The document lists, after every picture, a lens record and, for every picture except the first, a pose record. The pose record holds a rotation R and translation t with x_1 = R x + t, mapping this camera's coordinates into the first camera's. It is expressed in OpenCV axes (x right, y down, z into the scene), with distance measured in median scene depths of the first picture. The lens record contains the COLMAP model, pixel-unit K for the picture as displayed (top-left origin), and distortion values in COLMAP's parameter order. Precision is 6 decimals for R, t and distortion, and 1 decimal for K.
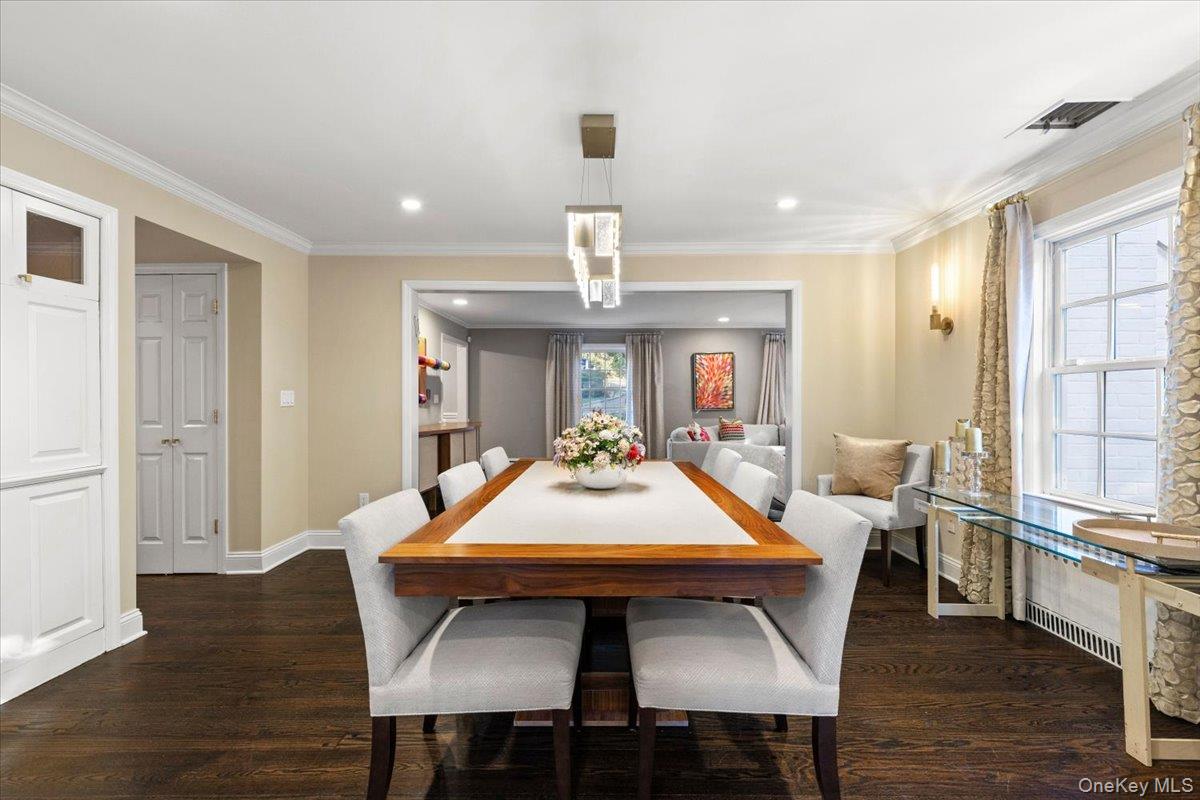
lens RADIAL K [[551.4, 0, 597.8], [0, 551.4, 401.5], [0, 0, 1]] dist [0.002673, 0.000408]
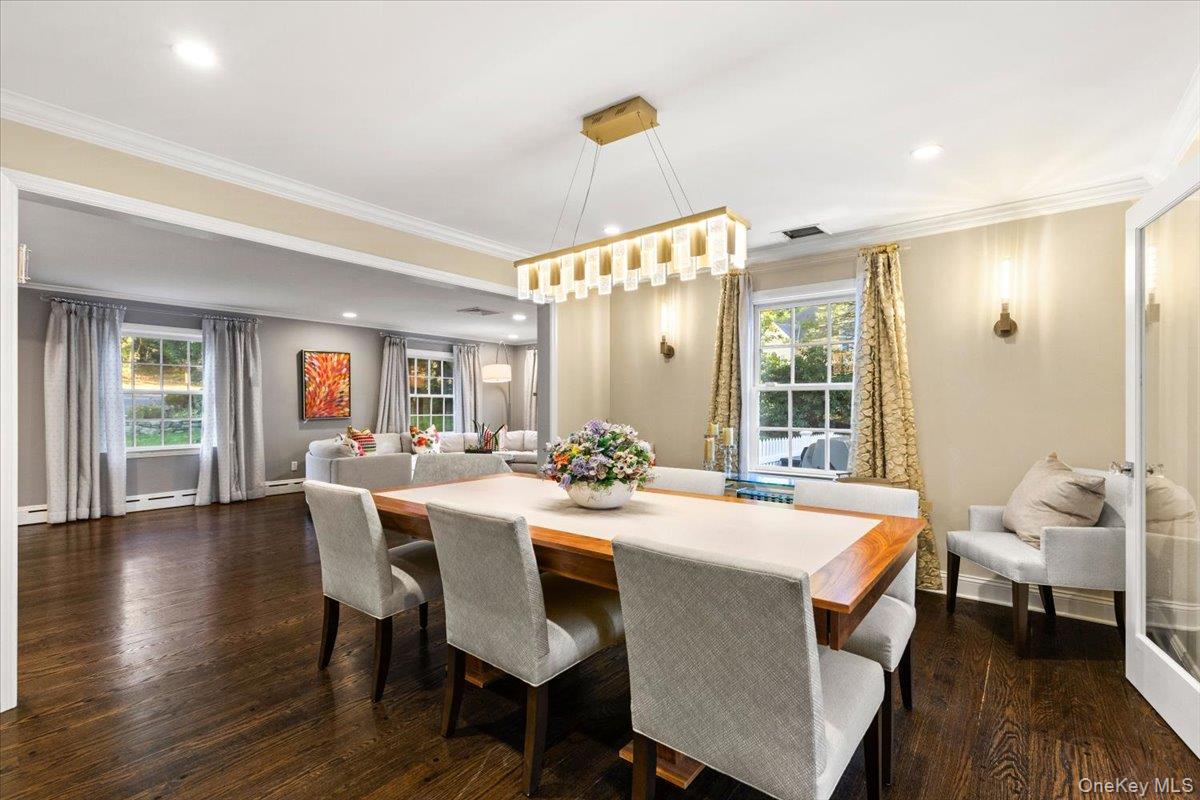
lens RADIAL K [[551.4, 0, 602.9], [0, 551.4, 401.0], [0, 0, 1]] dist [0.002673, 0.000408]
pose [[0.590112, 0.005015, 0.807306, -0.228745], [0.002836, 0.999962, -0.008285, -0.003609], [-0.807316, 0.007178, 0.590075, 0.150764]]
